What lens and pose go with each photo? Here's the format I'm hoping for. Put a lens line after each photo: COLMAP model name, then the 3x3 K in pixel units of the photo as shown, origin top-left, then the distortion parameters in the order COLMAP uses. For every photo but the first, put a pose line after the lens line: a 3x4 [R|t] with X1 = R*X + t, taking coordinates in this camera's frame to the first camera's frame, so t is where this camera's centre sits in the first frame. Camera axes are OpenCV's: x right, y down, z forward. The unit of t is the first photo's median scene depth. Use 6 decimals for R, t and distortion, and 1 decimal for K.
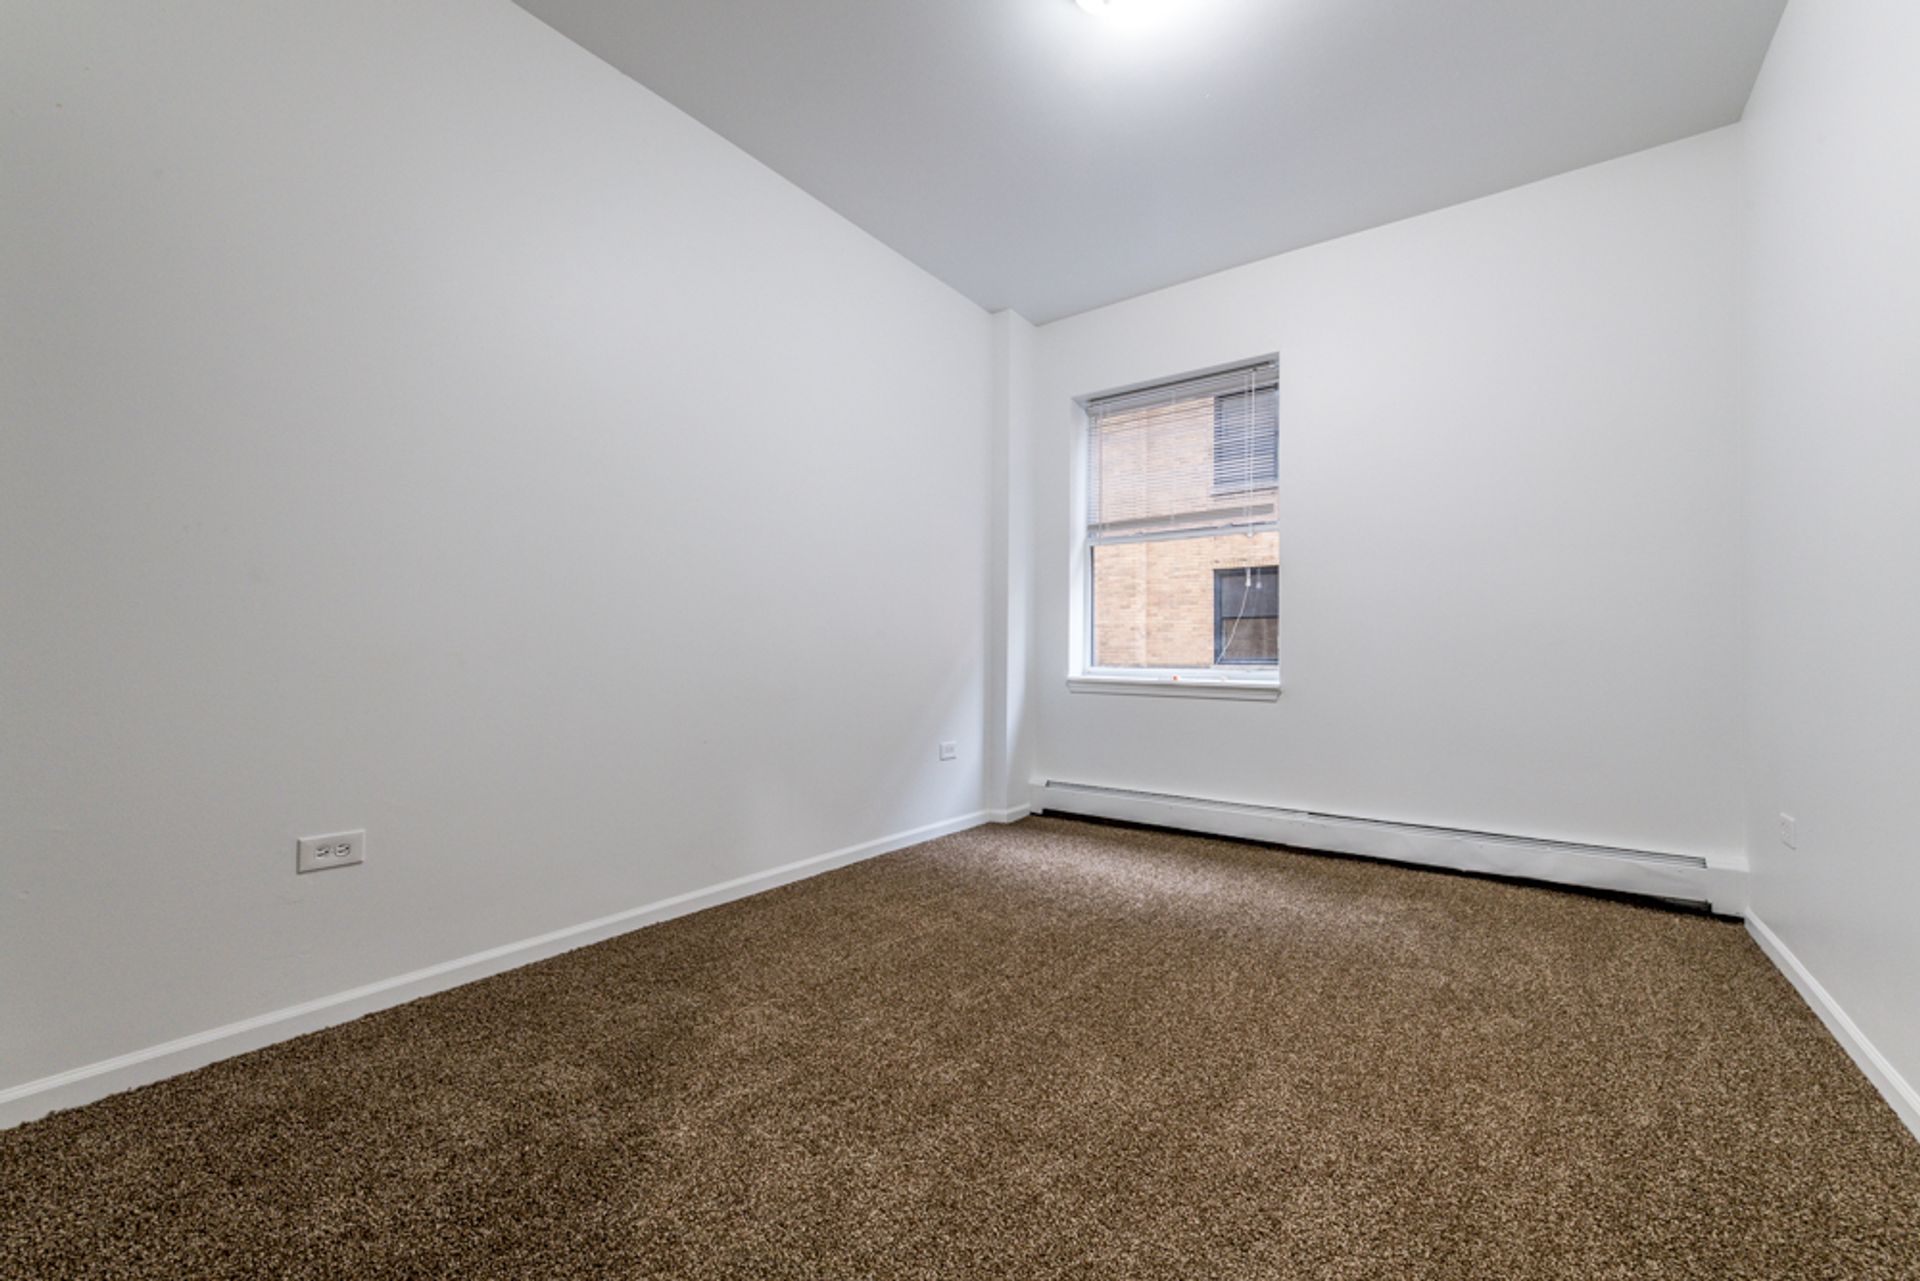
lens RADIAL K [[761.8, 0, 960.2], [0, 761.8, 643.5], [0, 0, 1]] dist [0.004290, -0.001303]
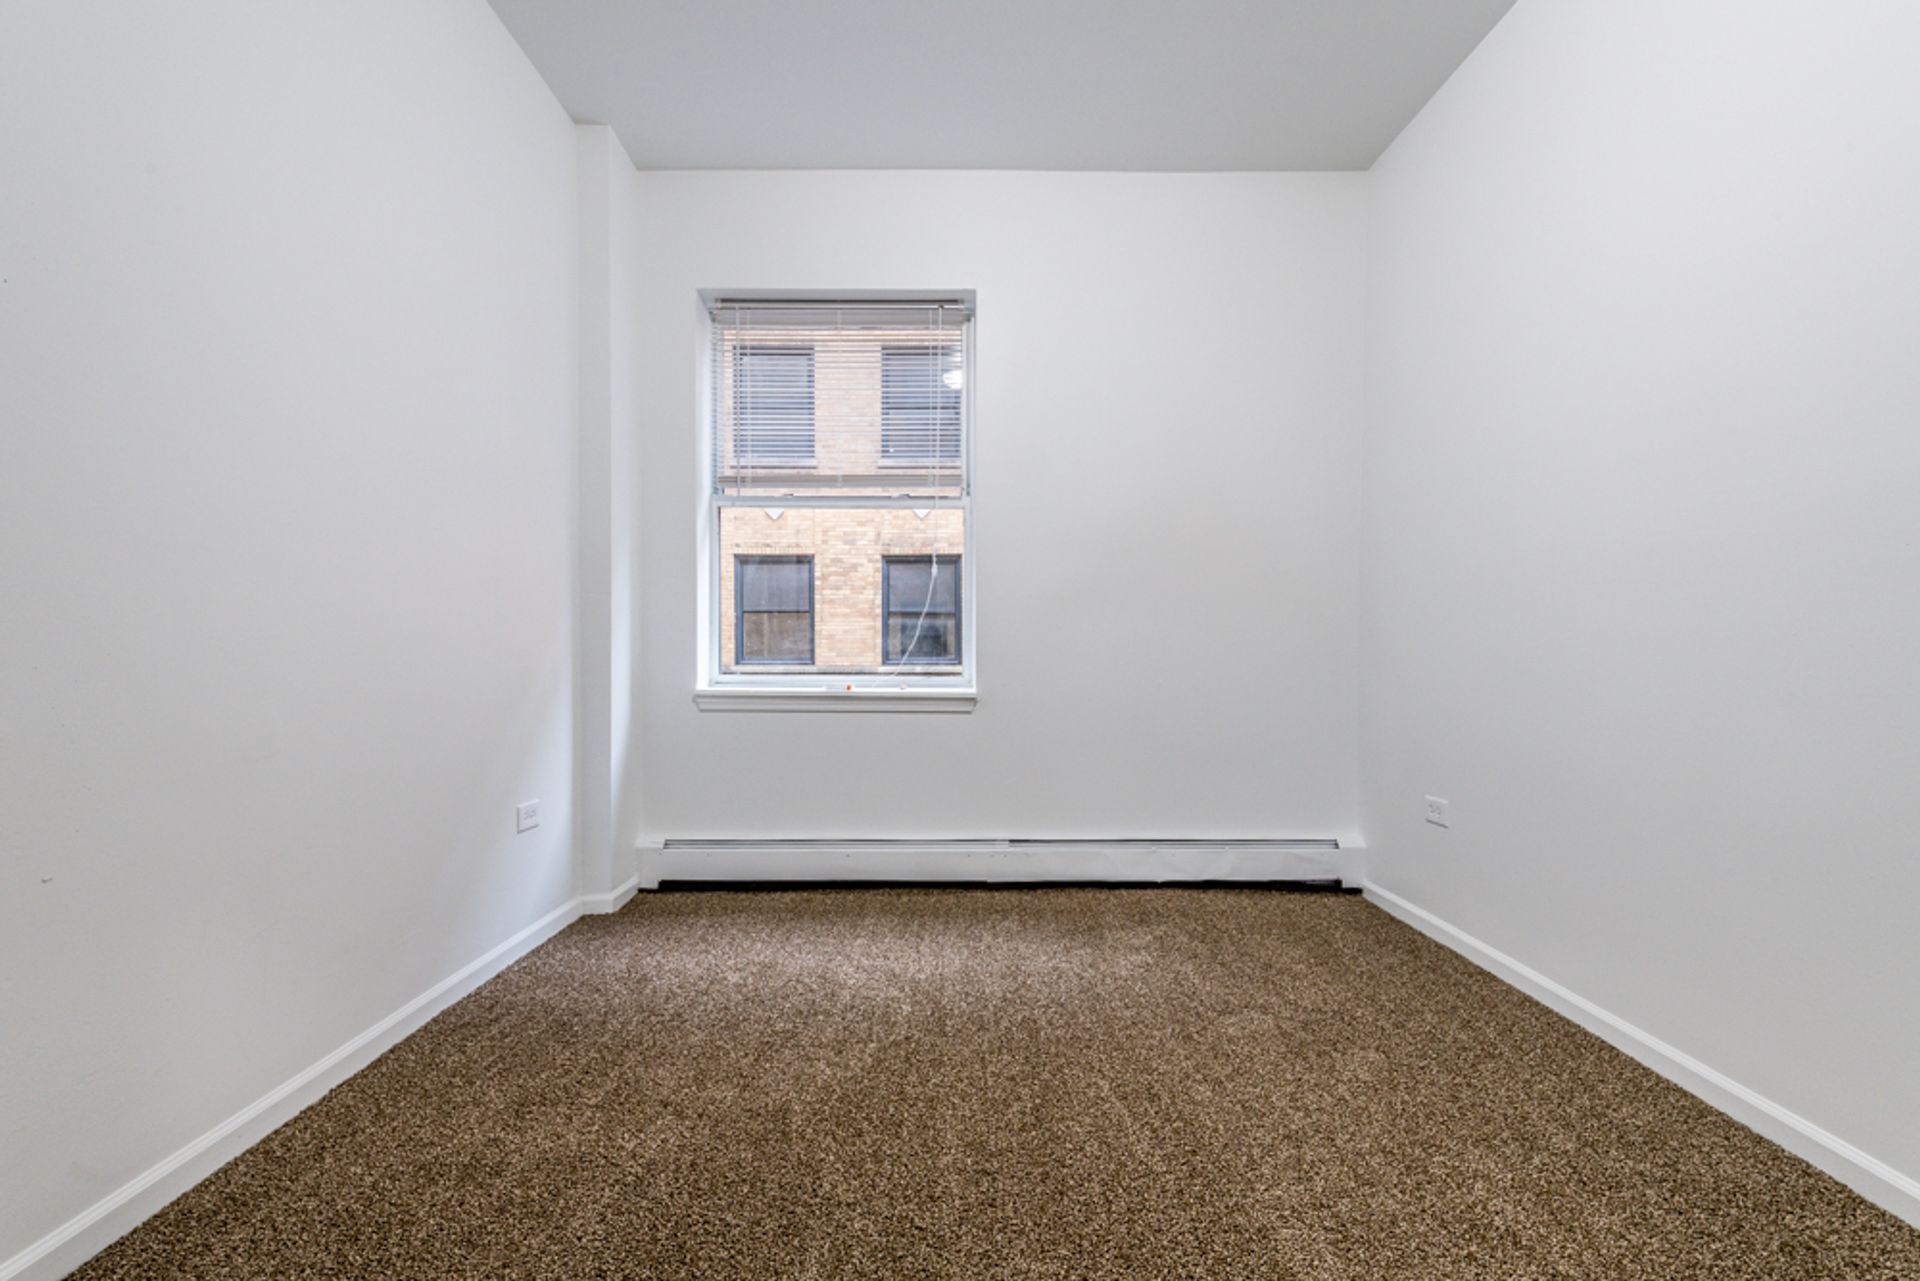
lens RADIAL K [[861.2, 0, 951.4], [0, 861.2, 669.2], [0, 0, 1]] dist [0.009141, -0.000550]
pose [[0.805936, -0.015182, 0.591807, -0.196175], [-0.005193, 0.999451, 0.032711, -0.003711], [-0.591979, -0.029437, 0.805415, 0.307742]]
